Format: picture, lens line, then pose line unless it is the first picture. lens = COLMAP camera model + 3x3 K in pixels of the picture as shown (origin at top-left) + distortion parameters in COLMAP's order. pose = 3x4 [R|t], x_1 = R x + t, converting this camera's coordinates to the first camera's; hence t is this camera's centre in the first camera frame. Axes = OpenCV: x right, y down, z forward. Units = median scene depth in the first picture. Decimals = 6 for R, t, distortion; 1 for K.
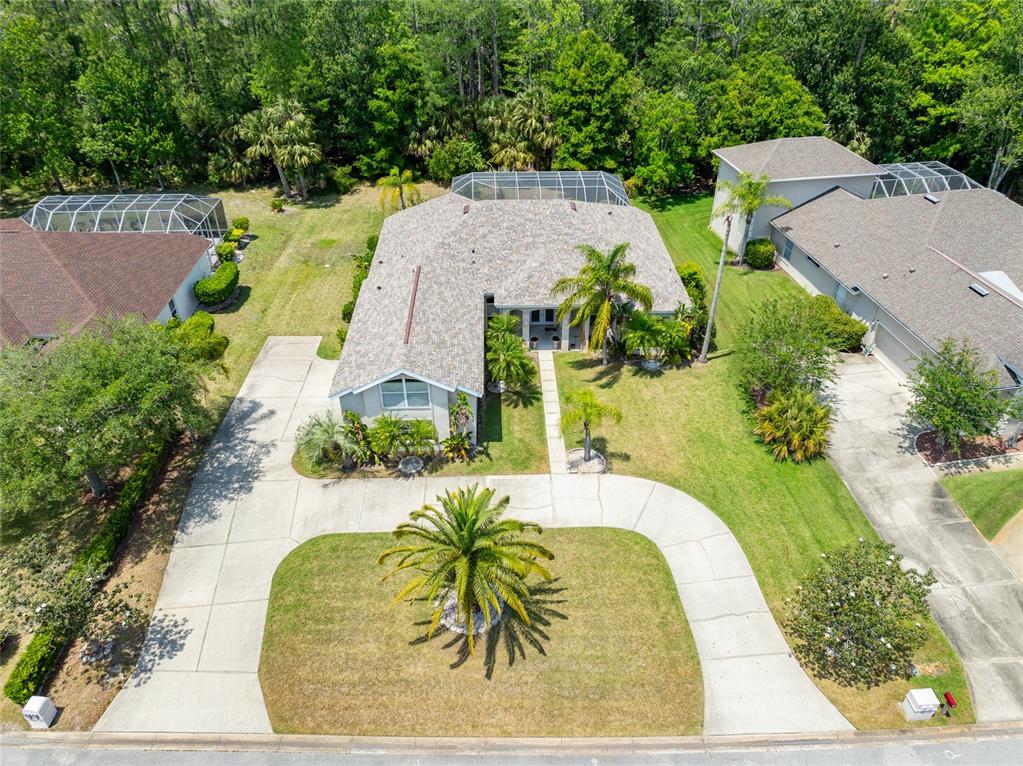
lens RADIAL K [[732.1, 0, 512.6], [0, 732.1, 377.9], [0, 0, 1]] dist [-0.030210, 0.019816]
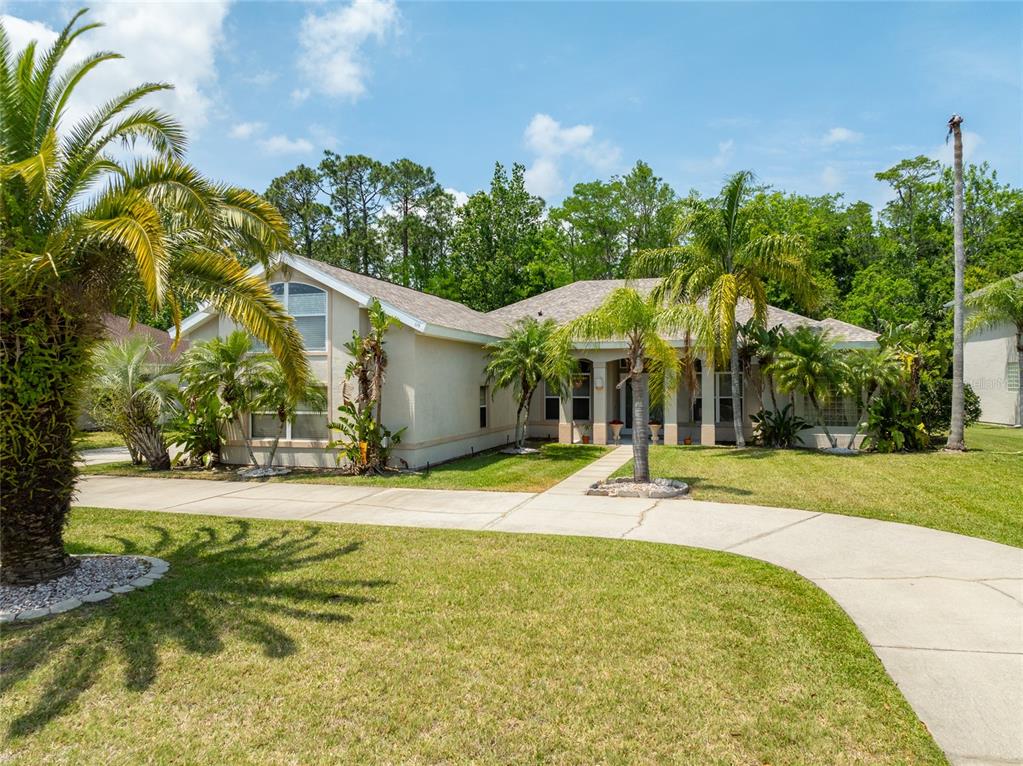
lens RADIAL K [[732.1, 0, 512.6], [0, 732.1, 377.9], [0, 0, 1]] dist [-0.030210, 0.019816]
pose [[0.948454, -0.005153, -0.316873, 0.131995], [-0.178686, 0.817087, -0.548124, 0.242791], [0.261737, 0.576491, 0.774049, 0.526768]]
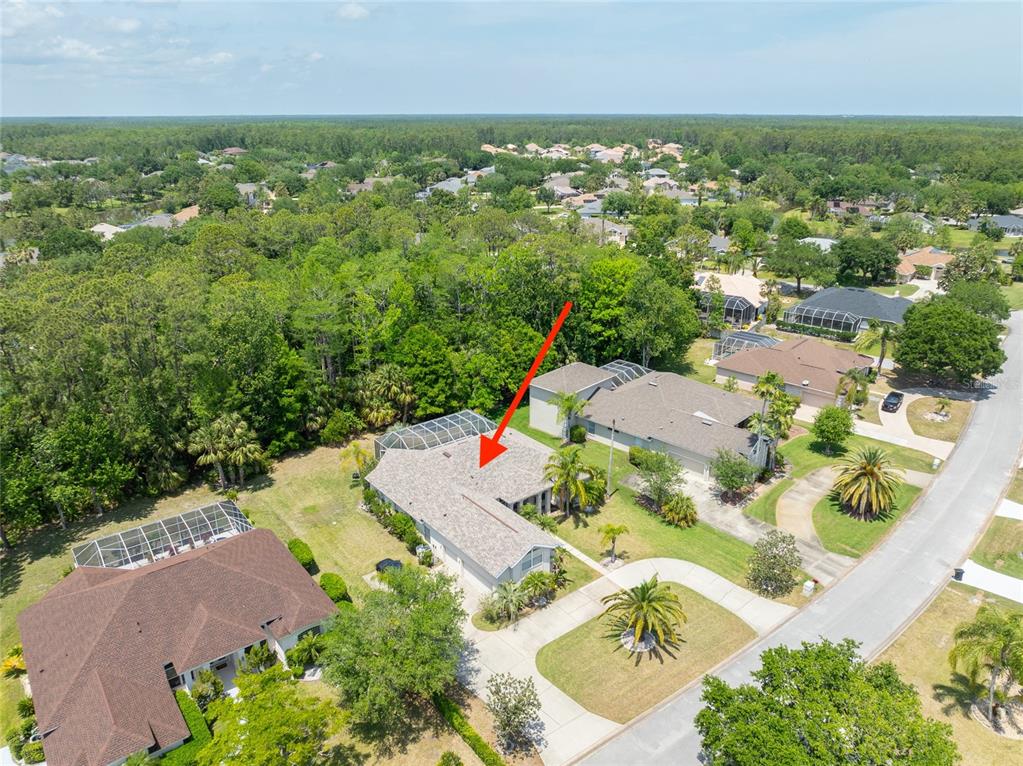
lens RADIAL K [[732.1, 0, 512.6], [0, 732.1, 377.9], [0, 0, 1]] dist [-0.030210, 0.019816]
pose [[0.803876, -0.208464, 0.557069, -0.841540], [0.344547, 0.926637, -0.150435, -0.104938], [-0.484841, 0.312868, 0.816727, -0.427912]]
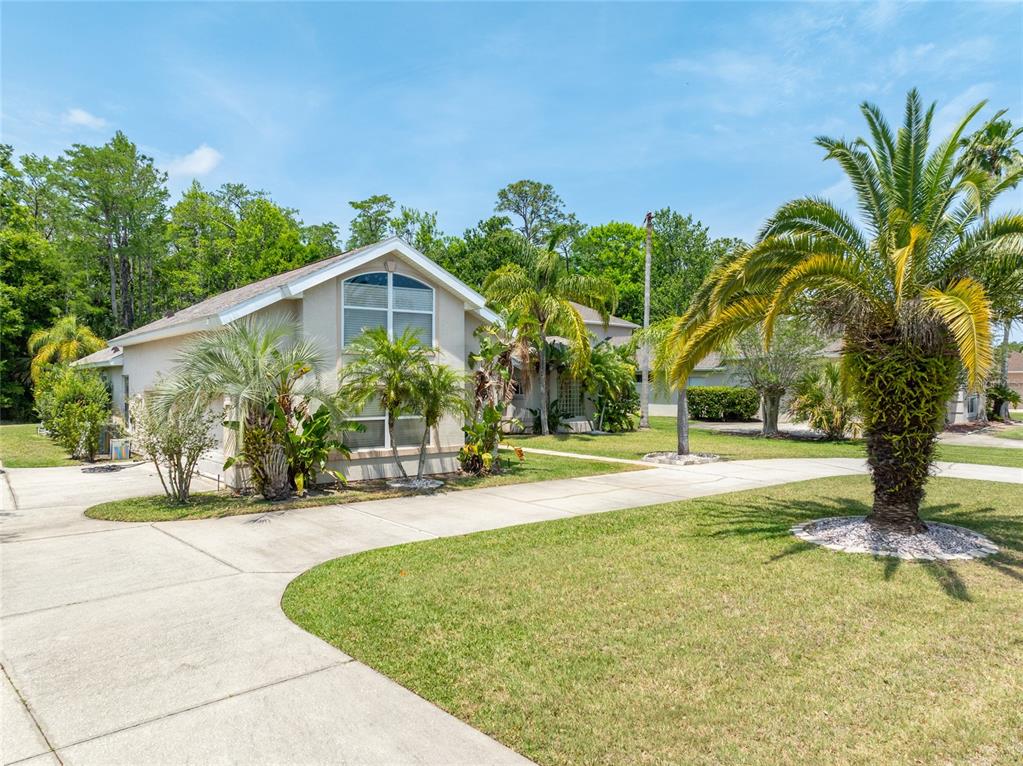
lens RADIAL K [[718.4, 0, 507.8], [0, 718.4, 383.1], [0, 0, 1]] dist [-0.024339, 0.001964]
pose [[0.818962, -0.000407, 0.573847, -0.271873], [0.324585, 0.824988, -0.462644, 0.229086], [-0.473229, 0.565150, 0.675766, 0.539295]]
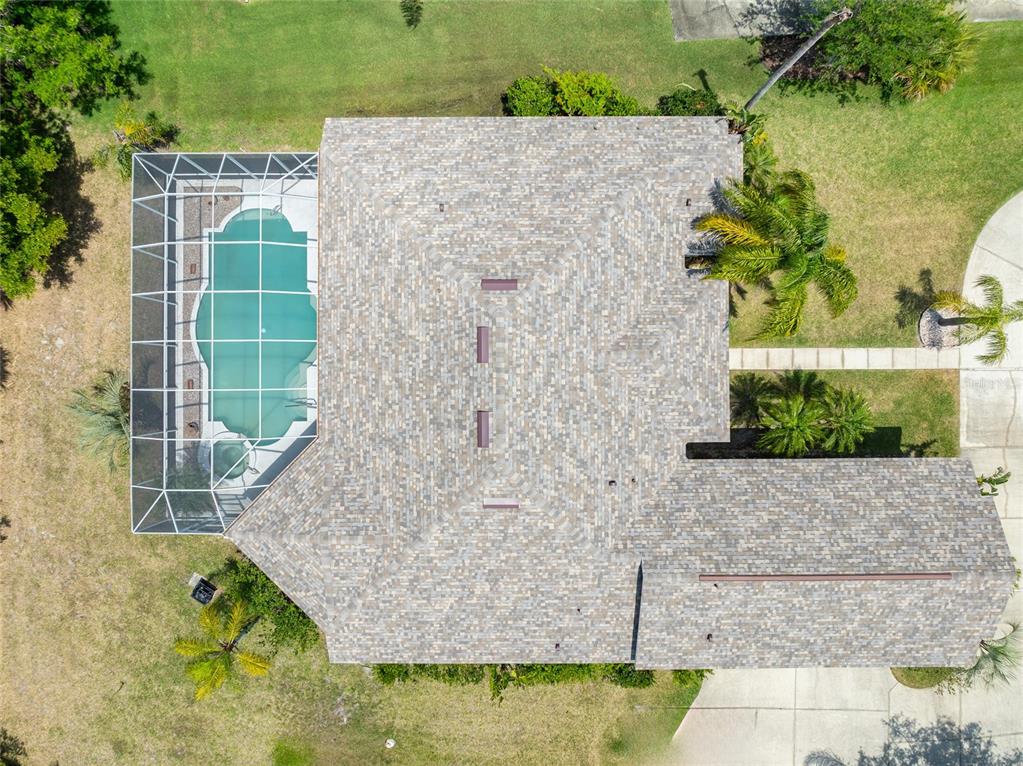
lens RADIAL K [[732.1, 0, 512.6], [0, 732.1, 377.9], [0, 0, 1]] dist [-0.030210, 0.019816]
pose [[0.024130, -0.999641, 0.011617, 0.016446], [0.579476, 0.023455, 0.814651, -0.670218], [-0.814632, -0.012925, 0.579835, 0.754404]]
